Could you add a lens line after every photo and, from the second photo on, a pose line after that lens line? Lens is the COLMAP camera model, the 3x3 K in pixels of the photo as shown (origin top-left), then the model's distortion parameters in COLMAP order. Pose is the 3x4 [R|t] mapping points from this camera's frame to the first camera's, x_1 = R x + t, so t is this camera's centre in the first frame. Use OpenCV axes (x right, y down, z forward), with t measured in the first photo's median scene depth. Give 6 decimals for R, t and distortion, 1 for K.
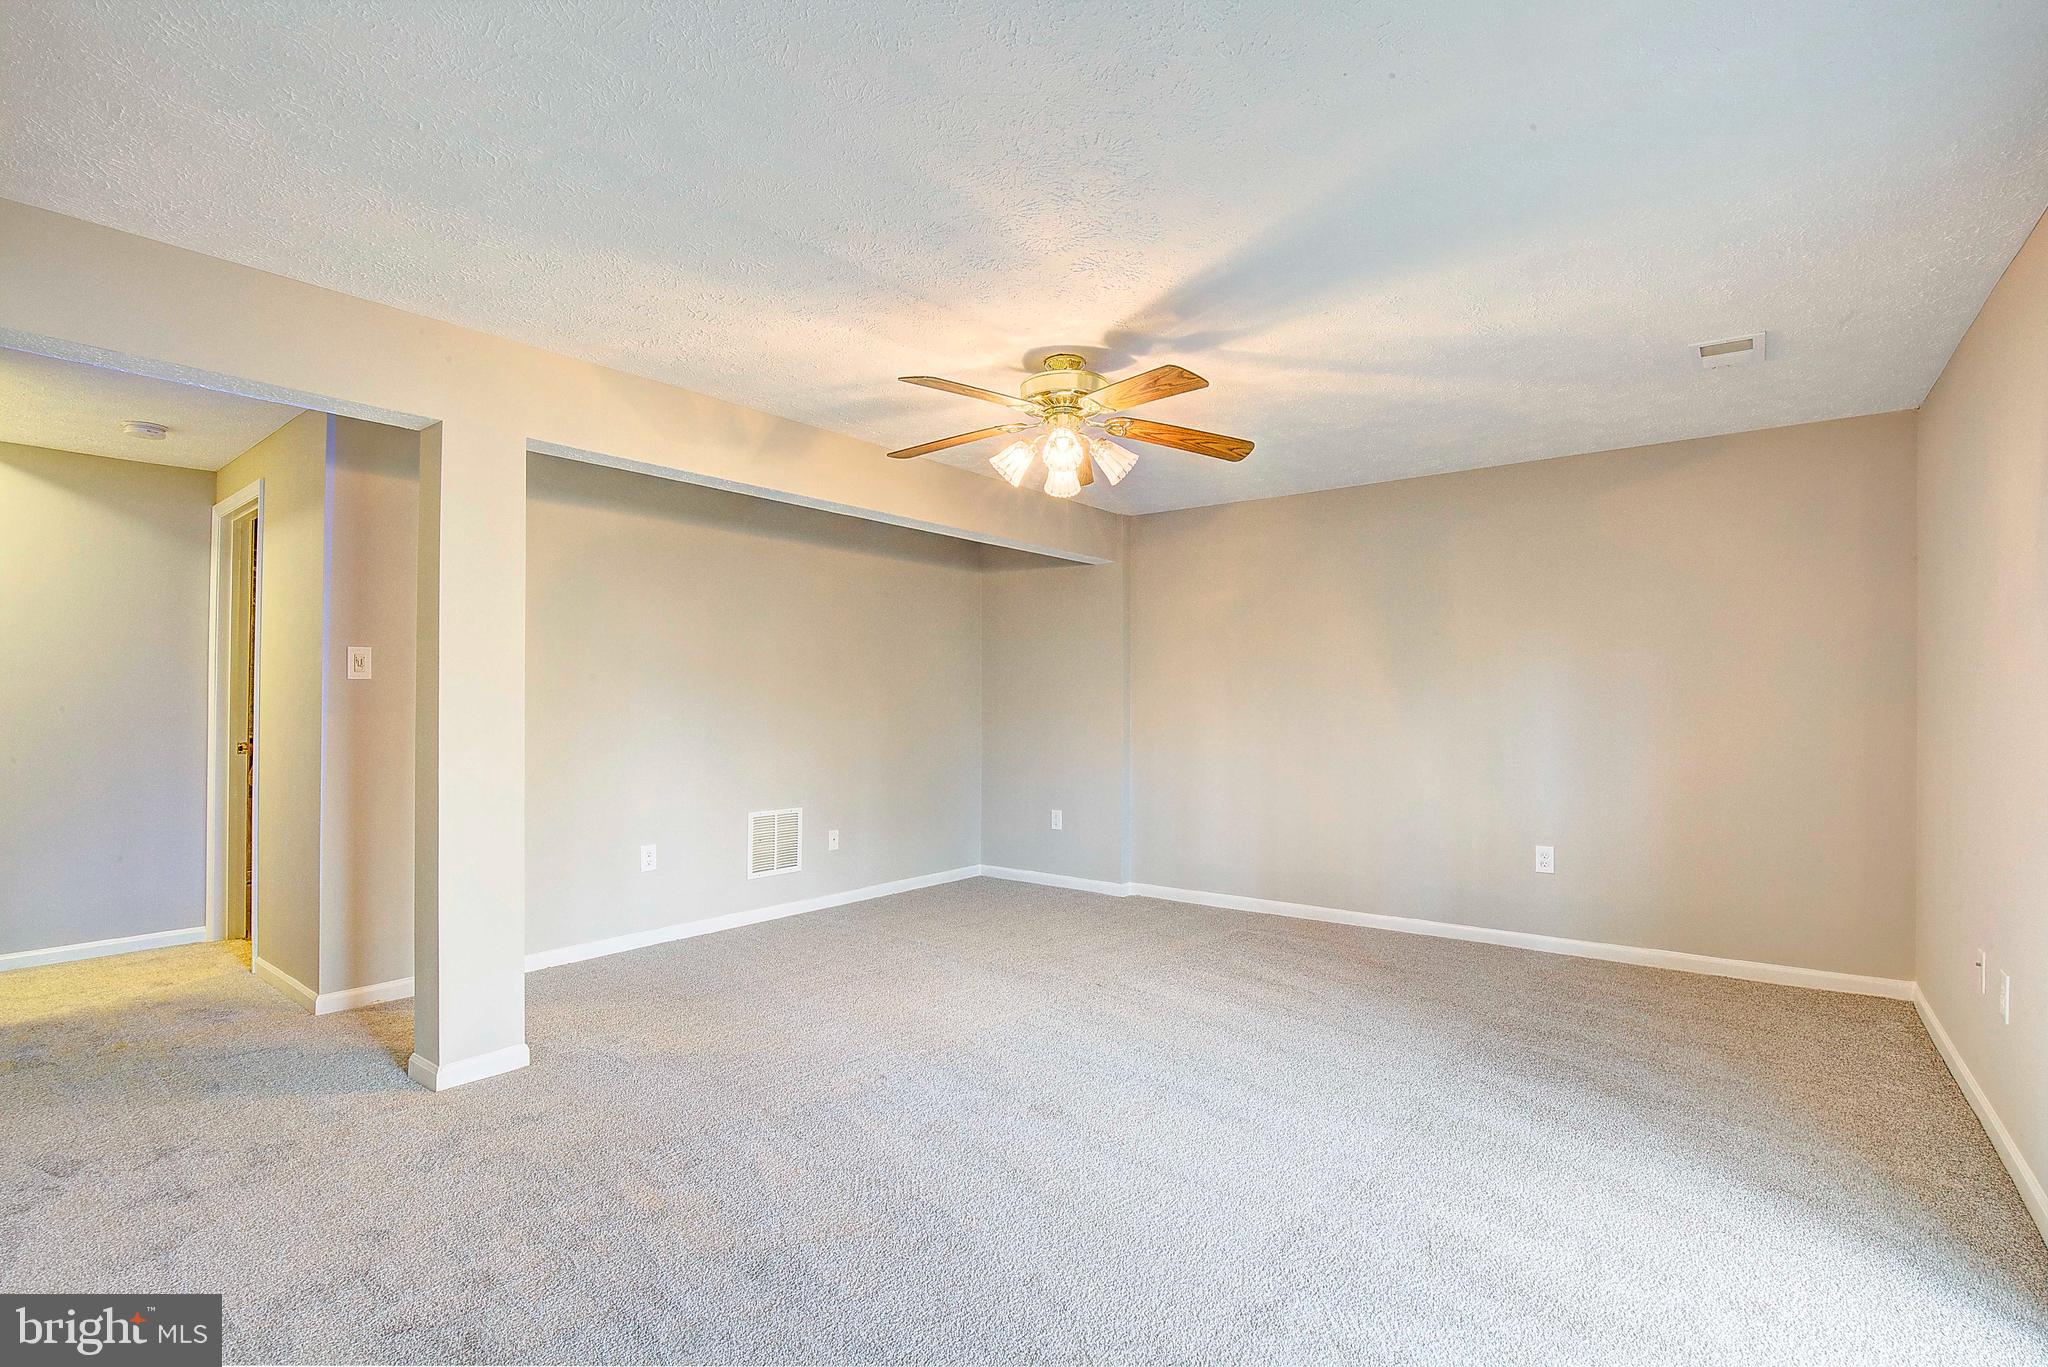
lens RADIAL K [[931.4, 0, 1033.9], [0, 931.4, 688.7], [0, 0, 1]] dist [-0.035665, 0.005379]
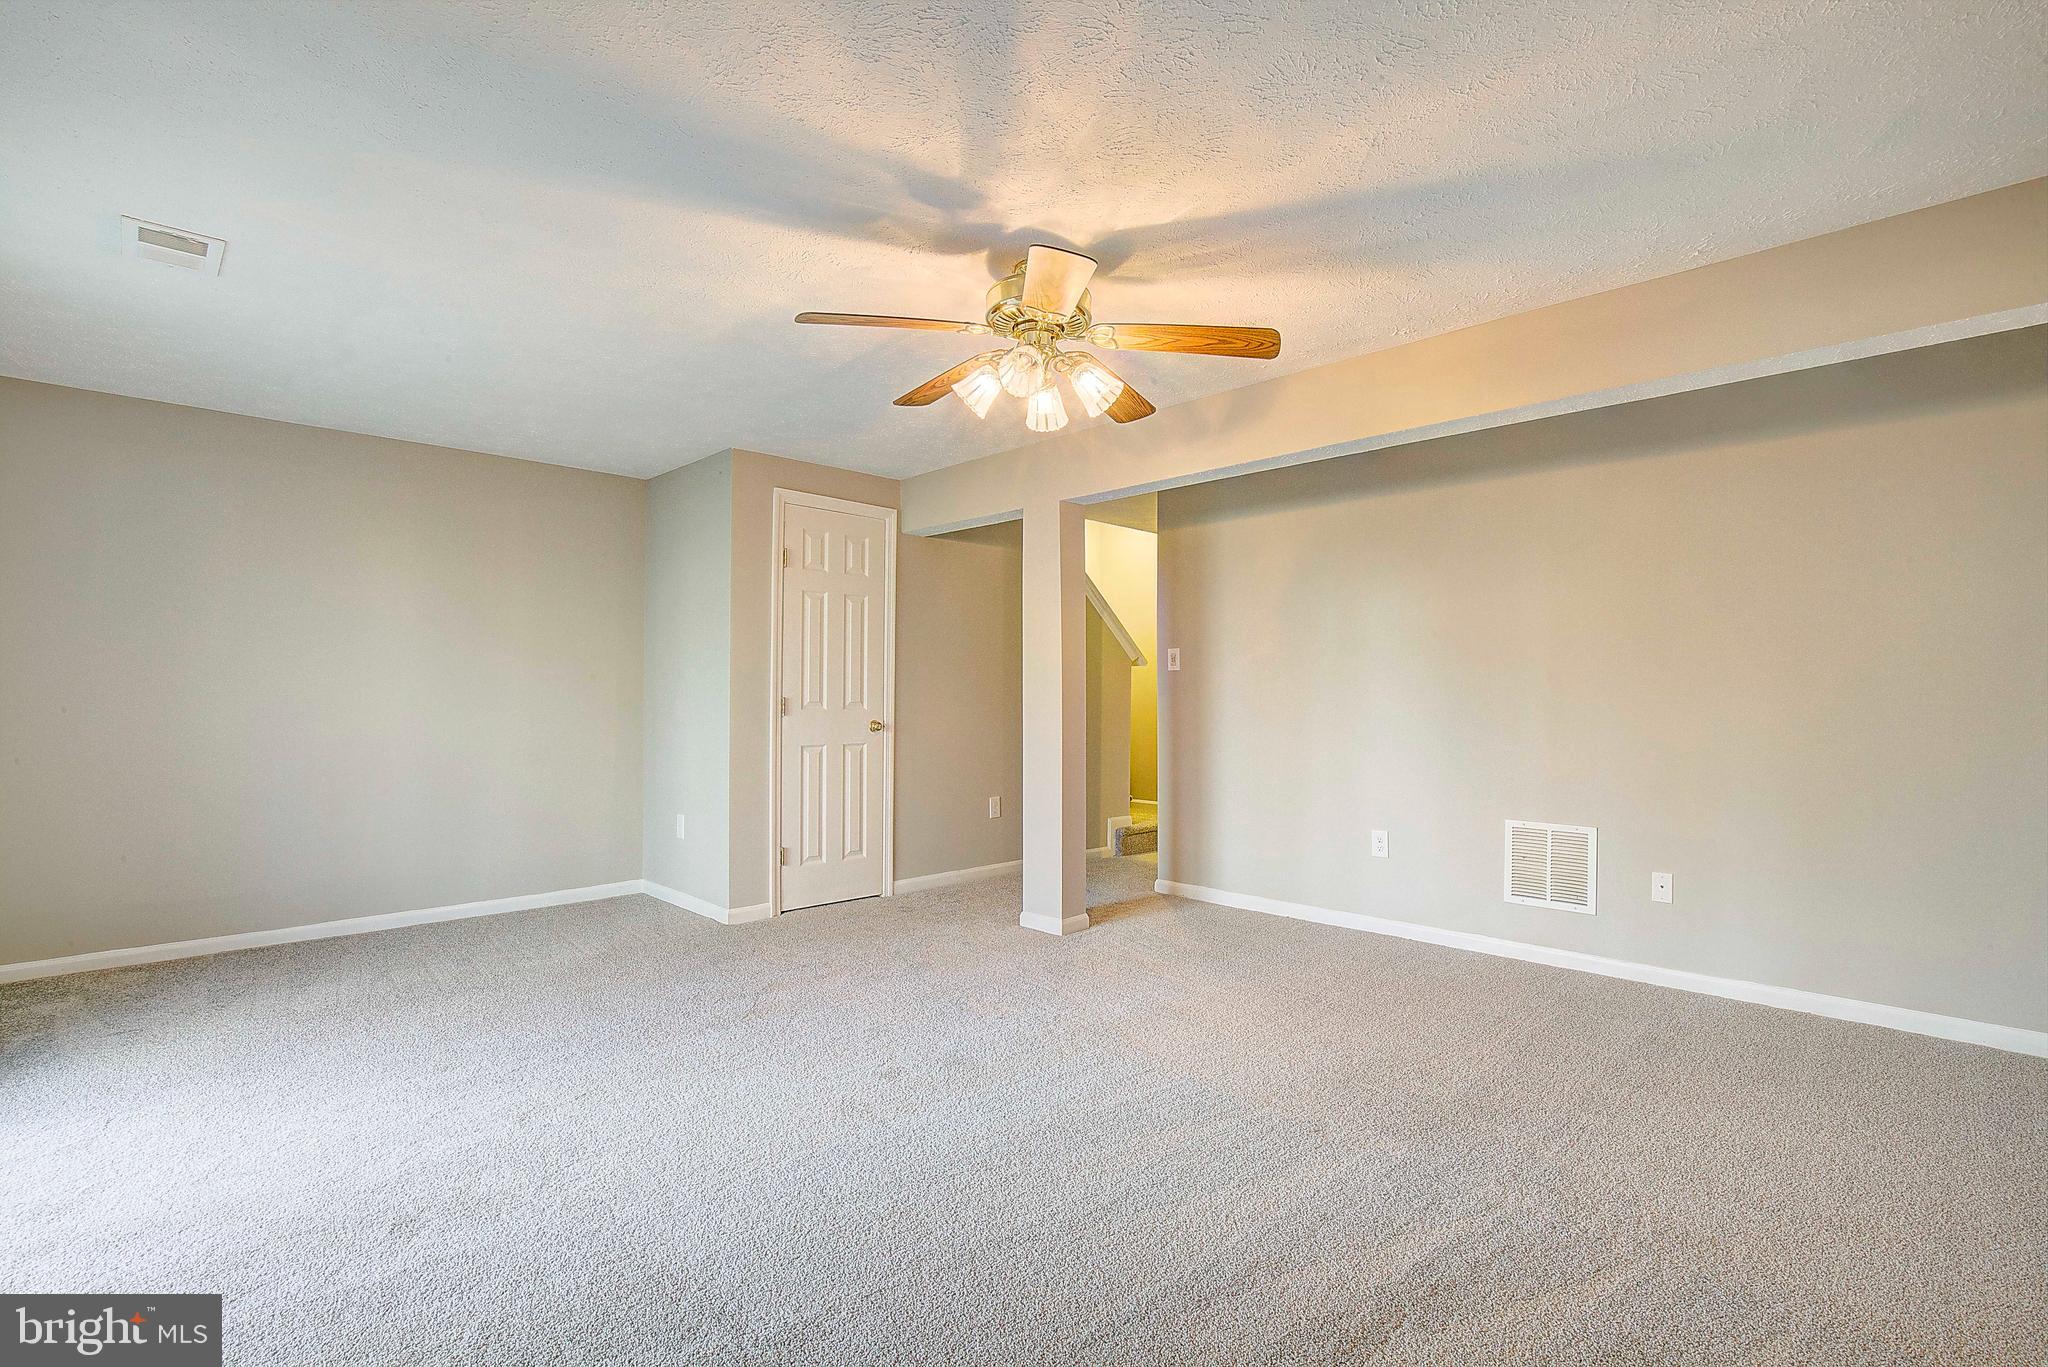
lens RADIAL K [[931.4, 0, 1033.9], [0, 931.4, 688.7], [0, 0, 1]] dist [-0.035665, 0.005379]
pose [[-0.119594, -0.007837, -0.992792, 0.542053], [0.014159, 0.999854, -0.009598, 0.021012], [0.992722, -0.015205, -0.119465, 0.687125]]
